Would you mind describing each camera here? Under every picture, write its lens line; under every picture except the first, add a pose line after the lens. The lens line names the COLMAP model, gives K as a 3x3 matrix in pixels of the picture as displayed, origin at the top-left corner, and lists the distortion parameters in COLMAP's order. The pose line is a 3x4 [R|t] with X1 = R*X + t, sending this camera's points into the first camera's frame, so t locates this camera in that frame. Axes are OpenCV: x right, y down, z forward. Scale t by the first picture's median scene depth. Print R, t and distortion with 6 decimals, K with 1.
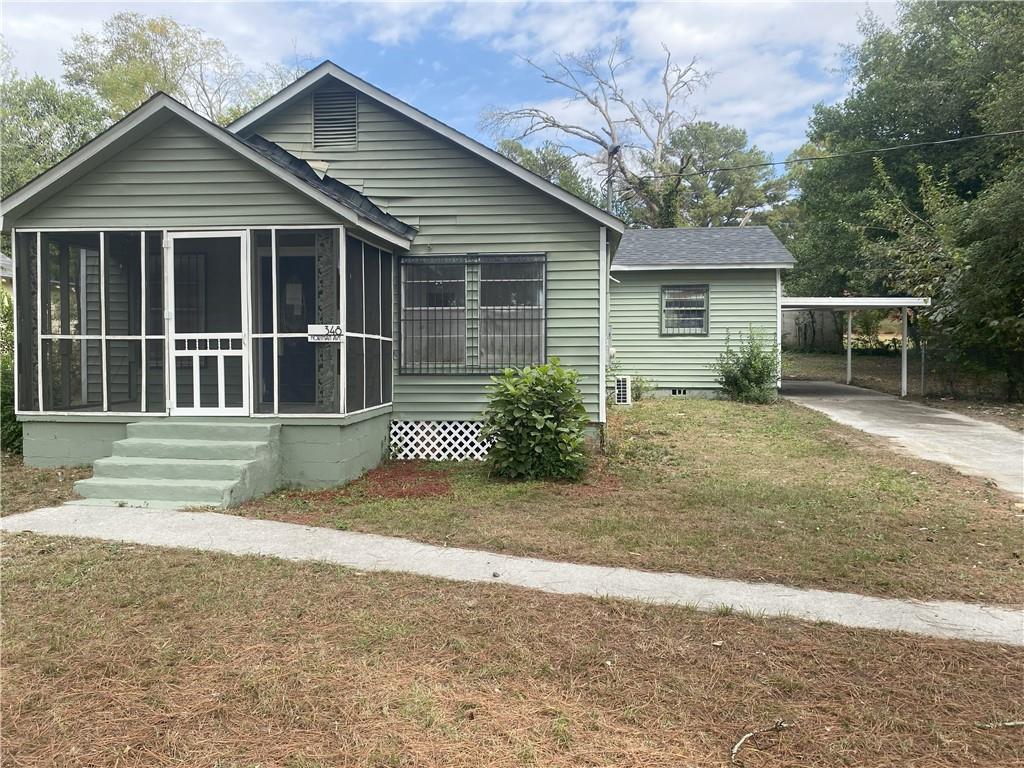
lens RADIAL K [[780.3, 0, 515.1], [0, 780.3, 376.1], [0, 0, 1]] dist [0.070330, -0.135604]
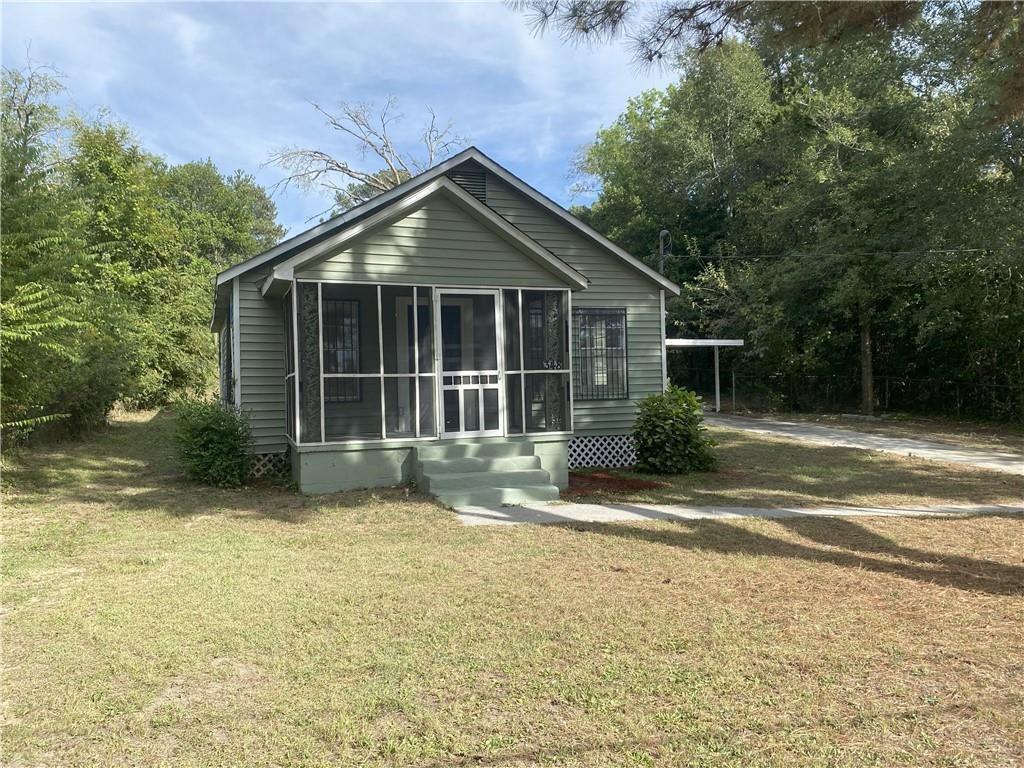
lens RADIAL K [[780.3, 0, 515.1], [0, 780.3, 376.1], [0, 0, 1]] dist [0.070330, -0.135604]
pose [[0.898306, -0.014376, 0.439136, -0.861444], [0.032796, 0.998870, -0.034389, -0.001838], [-0.438145, 0.045293, 0.897762, -0.130285]]
